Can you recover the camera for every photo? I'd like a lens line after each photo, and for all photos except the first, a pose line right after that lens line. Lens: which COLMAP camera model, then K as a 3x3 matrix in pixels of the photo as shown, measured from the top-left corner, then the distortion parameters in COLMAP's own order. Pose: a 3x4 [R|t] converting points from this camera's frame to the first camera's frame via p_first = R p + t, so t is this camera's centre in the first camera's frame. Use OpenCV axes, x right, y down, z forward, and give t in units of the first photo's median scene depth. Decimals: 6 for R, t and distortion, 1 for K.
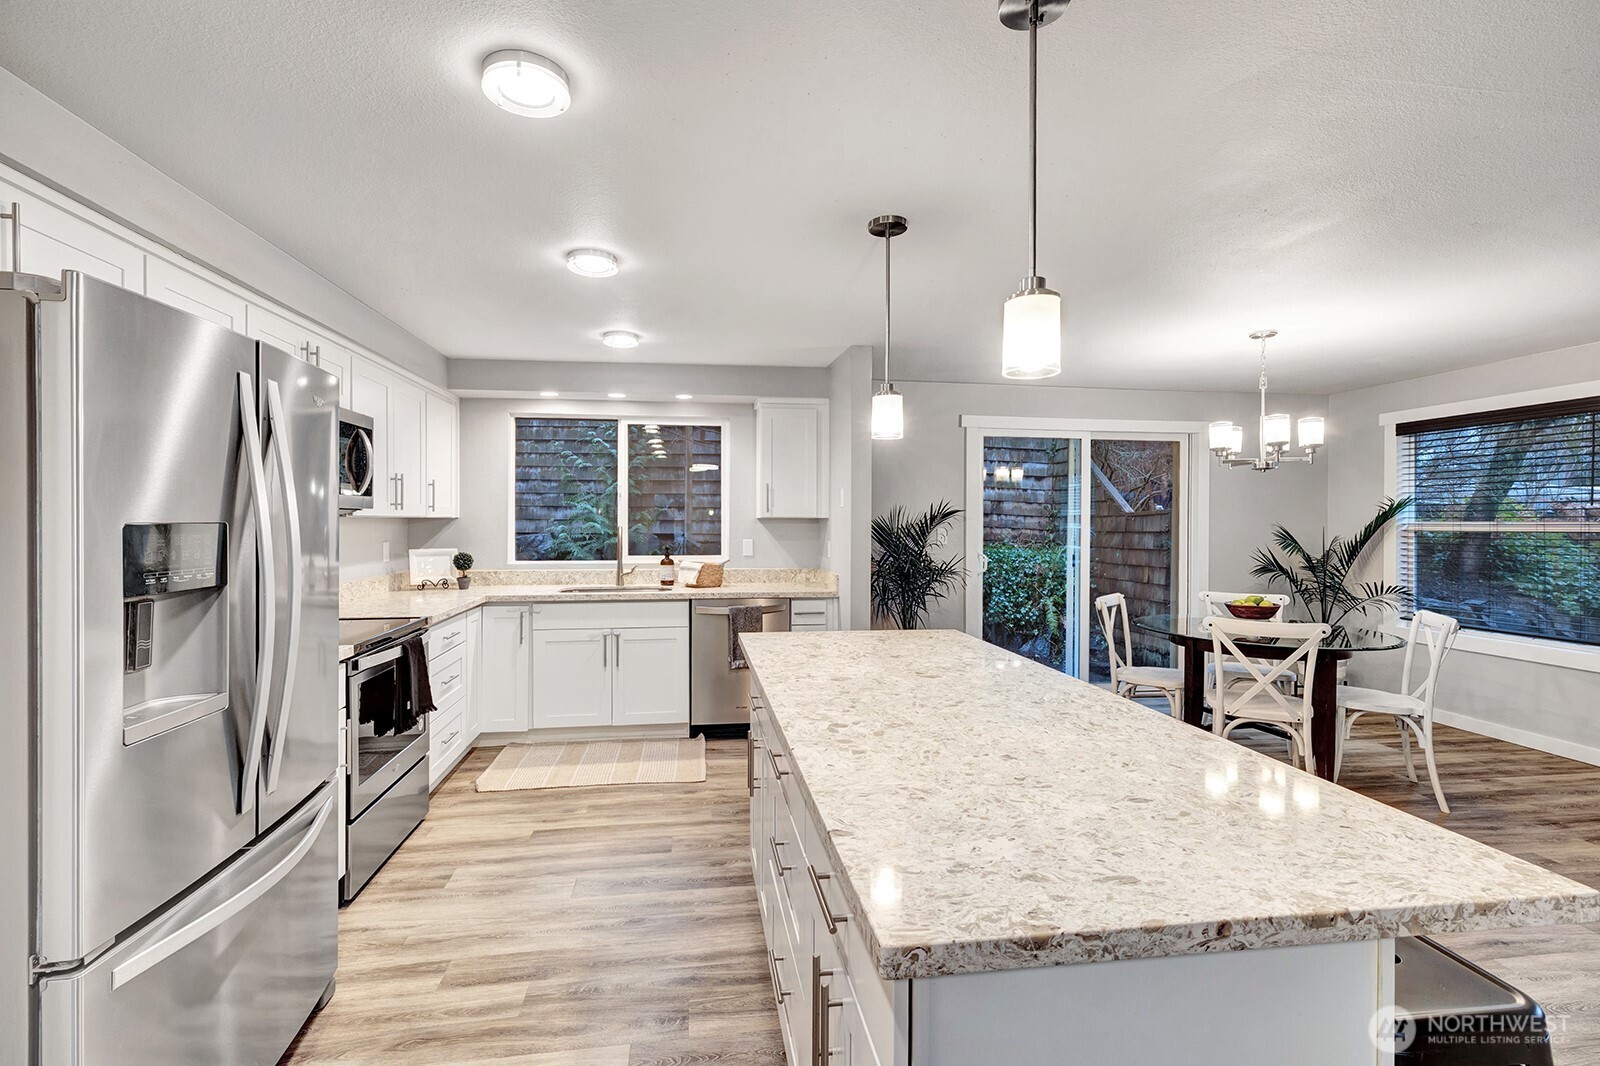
lens RADIAL K [[734.8, 0, 800.0], [0, 734.8, 533.0], [0, 0, 1]] dist [0.000254, -0.000004]
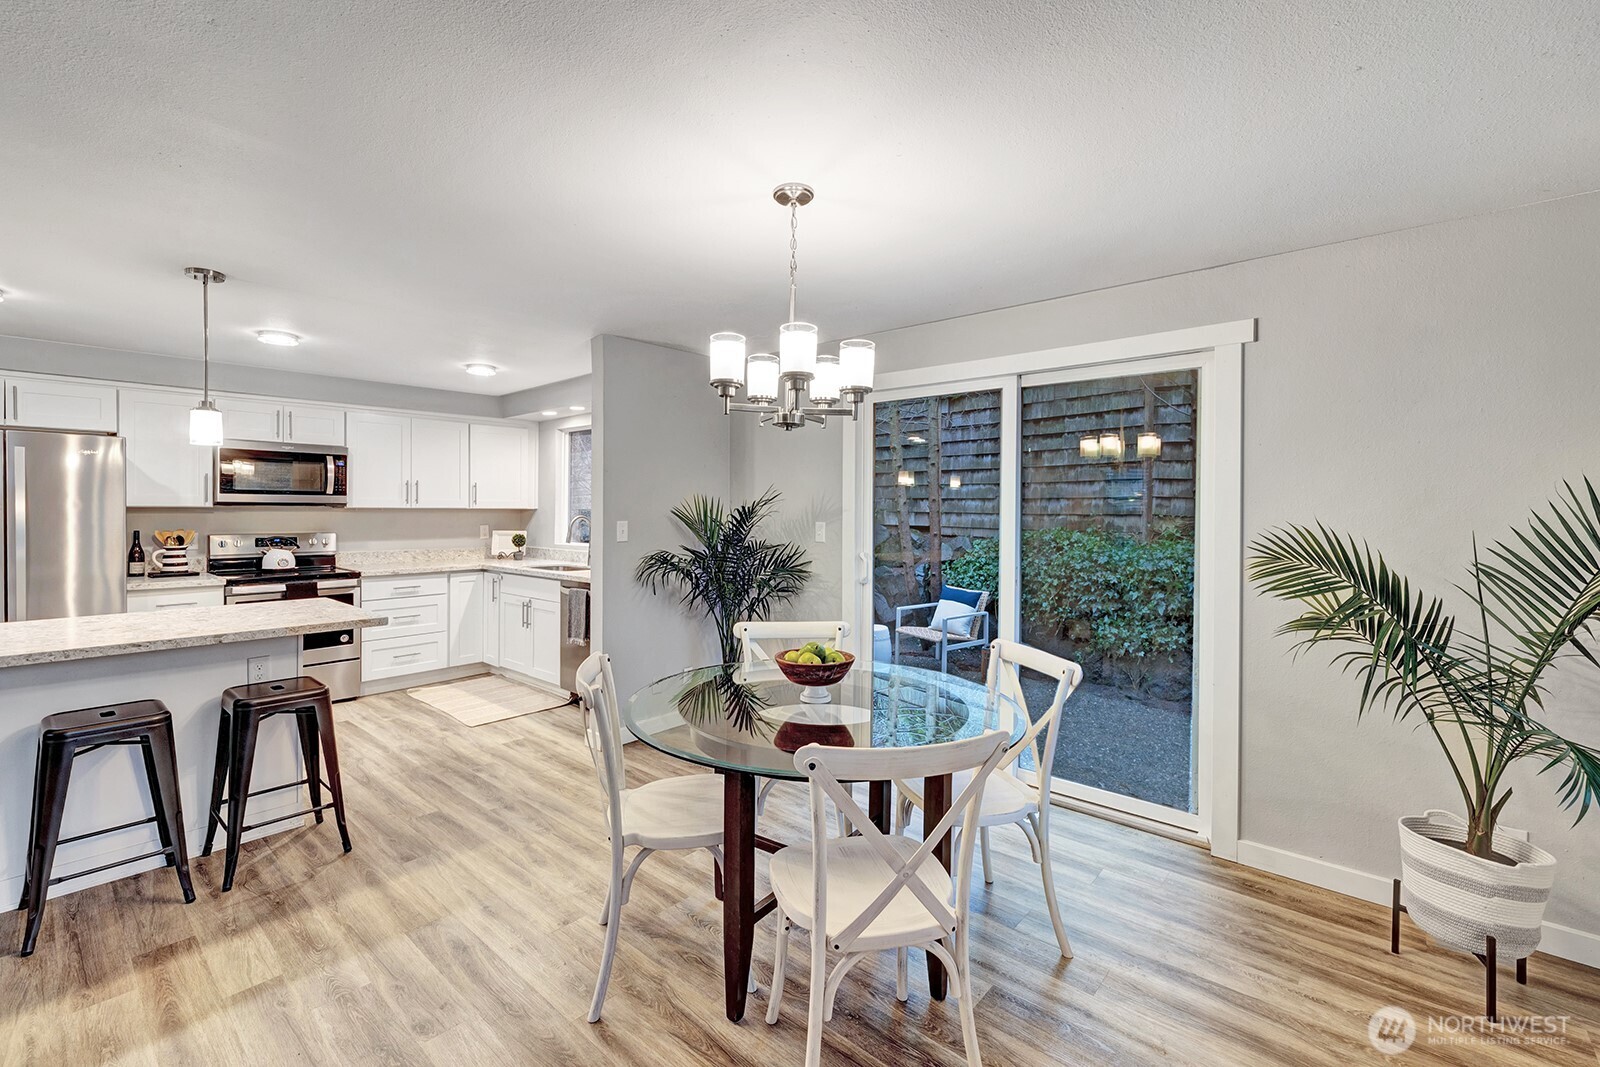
lens RADIAL K [[702.9, 0, 800.0], [0, 702.9, 533.5], [0, 0, 1]] dist [-0.000036, -0.000008]
pose [[0.652541, 0.023232, -0.757397, 0.901800], [-0.015423, 0.999730, 0.017377, -0.005617], [0.757597, 0.000343, 0.652723, 0.543737]]
